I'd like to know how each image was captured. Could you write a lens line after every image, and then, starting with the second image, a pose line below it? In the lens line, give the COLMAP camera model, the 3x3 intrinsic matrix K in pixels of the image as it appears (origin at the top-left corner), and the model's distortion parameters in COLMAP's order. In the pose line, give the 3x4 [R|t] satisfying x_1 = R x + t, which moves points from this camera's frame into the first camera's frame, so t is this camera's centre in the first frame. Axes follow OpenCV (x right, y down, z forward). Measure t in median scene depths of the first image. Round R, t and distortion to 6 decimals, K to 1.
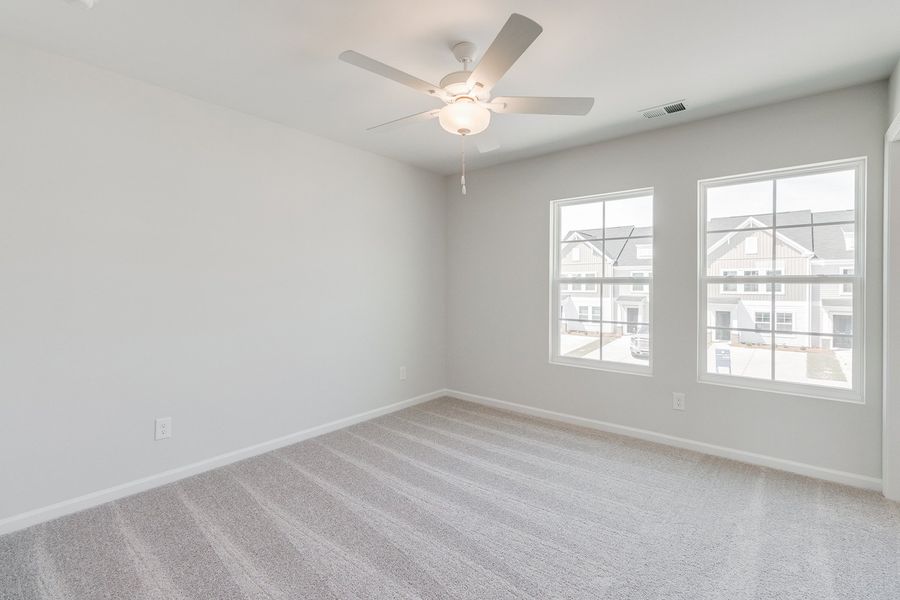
lens RADIAL K [[381.1, 0, 467.8], [0, 381.1, 293.0], [0, 0, 1]] dist [-0.000148, -0.000092]
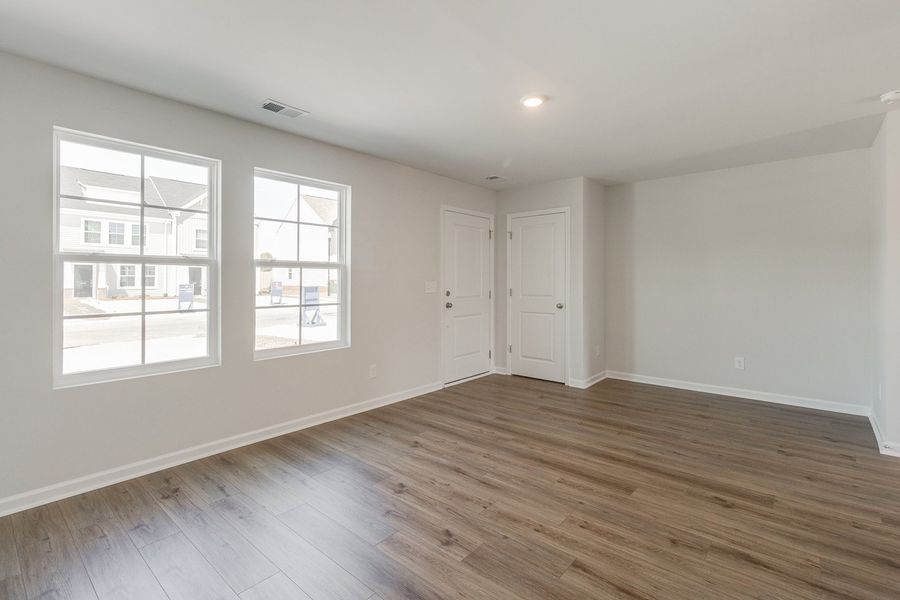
lens RADIAL K [[419.8, 0, 452.1], [0, 419.8, 277.3], [0, 0, 1]] dist [0.002431, 0.000414]
pose [[0.083246, -0.012085, 0.996456, -0.470248], [0.000002, 0.999926, 0.012126, -0.008234], [-0.996529, -0.001008, 0.083240, 0.338705]]
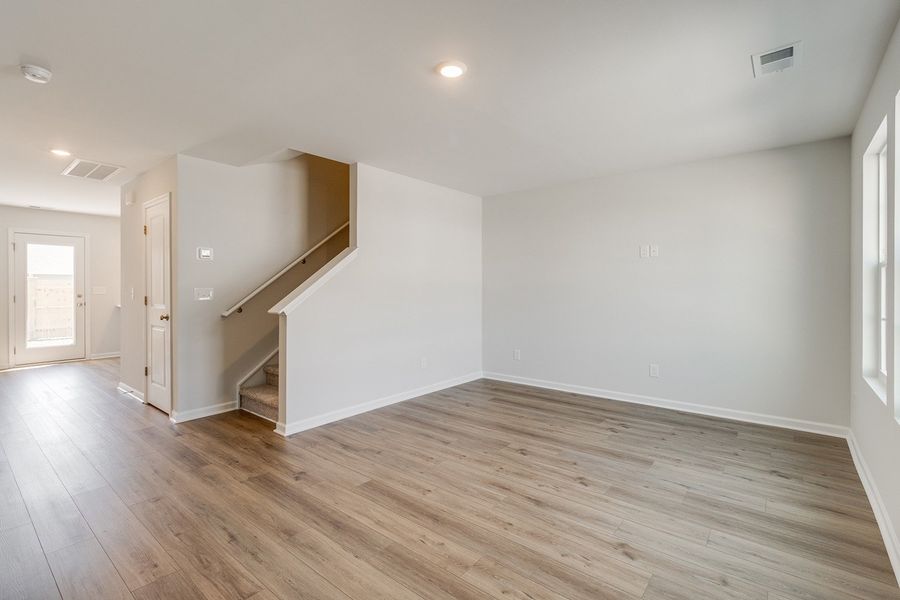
lens RADIAL K [[414.4, 0, 453.9], [0, 414.4, 287.6], [0, 0, 1]] dist [-0.001365, -0.000401]
pose [[-0.052316, -0.019080, -0.998448, 1.232350], [0.002290, 0.999813, -0.019226, 0.028246], [0.998628, -0.003292, -0.052262, 0.285636]]
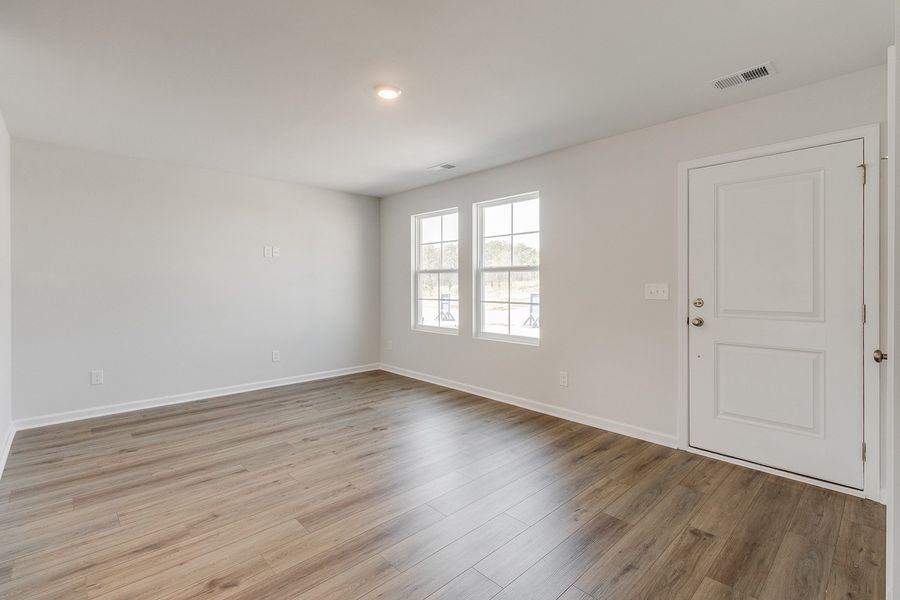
lens RADIAL K [[414.4, 0, 453.9], [0, 414.4, 287.6], [0, 0, 1]] dist [-0.001365, -0.000401]
pose [[0.983291, -0.019630, -0.180979, 0.765149], [0.021943, 0.999701, 0.010785, 0.014838], [0.180713, -0.014576, 0.983428, -0.589464]]
